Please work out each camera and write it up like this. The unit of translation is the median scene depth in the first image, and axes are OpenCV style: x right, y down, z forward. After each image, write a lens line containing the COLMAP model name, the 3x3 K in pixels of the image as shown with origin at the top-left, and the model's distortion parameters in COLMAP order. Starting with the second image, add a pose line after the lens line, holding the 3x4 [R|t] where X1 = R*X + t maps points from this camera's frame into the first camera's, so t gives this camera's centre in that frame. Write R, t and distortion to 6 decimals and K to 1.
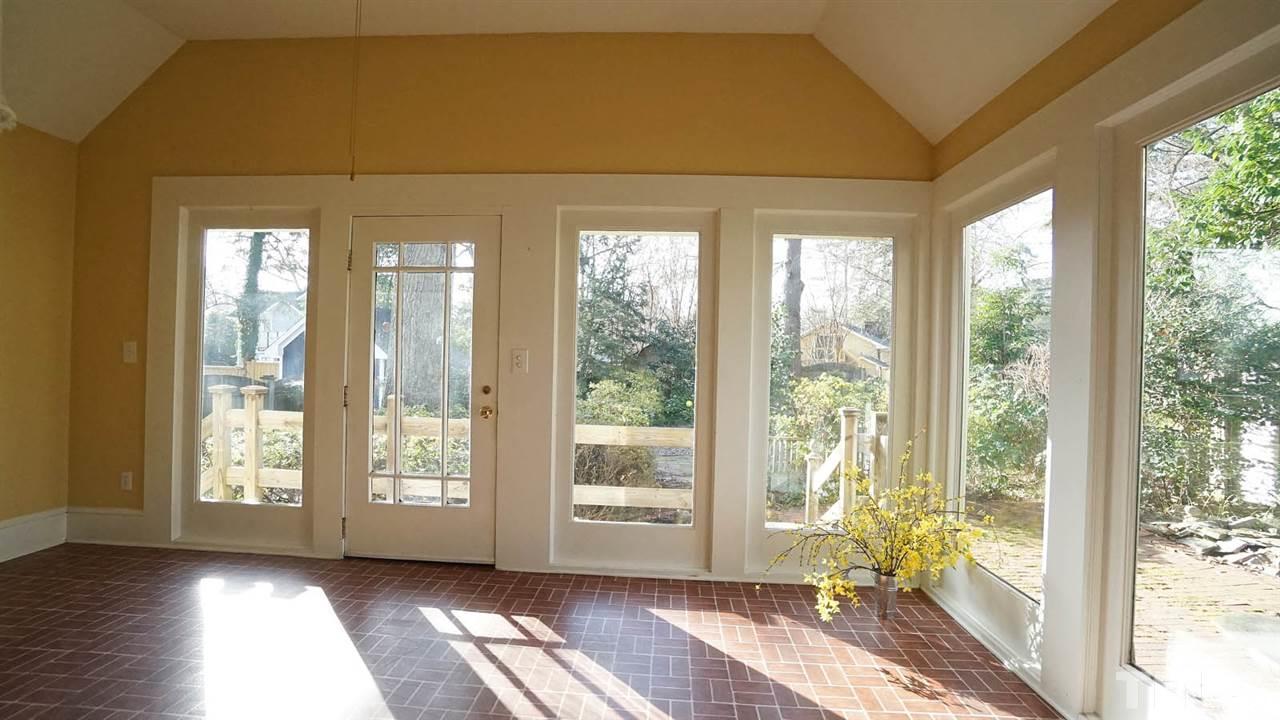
lens RADIAL K [[564.6, 0, 635.9], [0, 564.6, 360.9], [0, 0, 1]] dist [-0.082222, 0.036904]
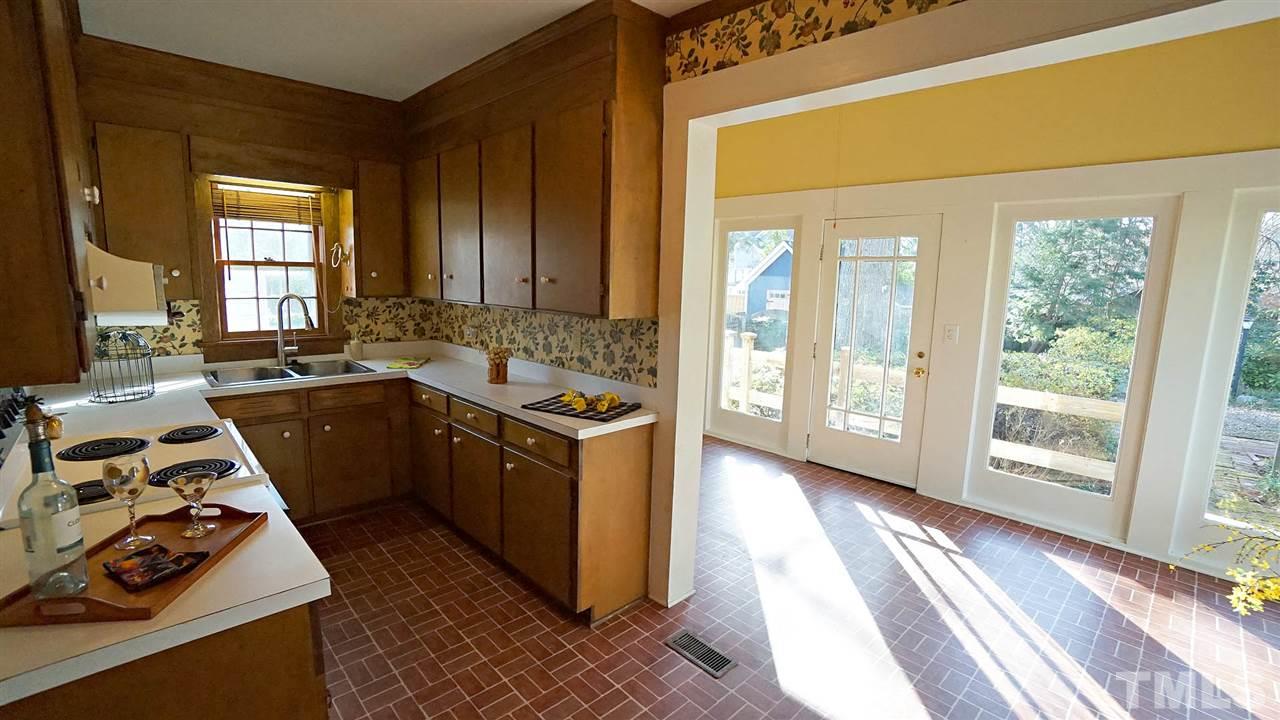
lens RADIAL K [[564.6, 0, 635.9], [0, 564.6, 360.9], [0, 0, 1]] dist [-0.082222, 0.036904]
pose [[0.728716, 0.096115, -0.678038, 0.115590], [-0.009604, 0.991439, 0.130219, -0.091509], [0.684749, -0.088381, 0.723400, -0.351851]]
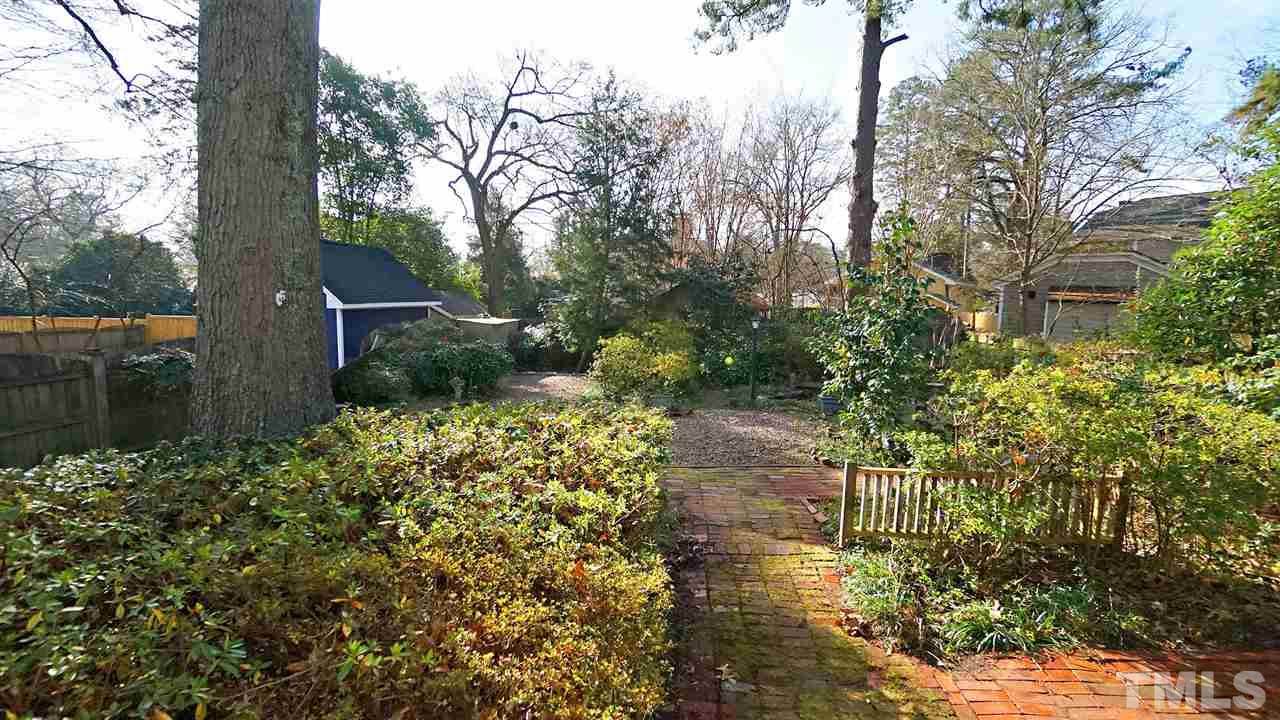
lens RADIAL K [[564.6, 0, 635.9], [0, 564.6, 360.9], [0, 0, 1]] dist [-0.082222, 0.036904]
pose [[0.998111, -0.005207, -0.061216, 0.084363], [0.012178, 0.993397, 0.114076, -0.093836], [0.060218, -0.114606, 0.991584, 1.379821]]
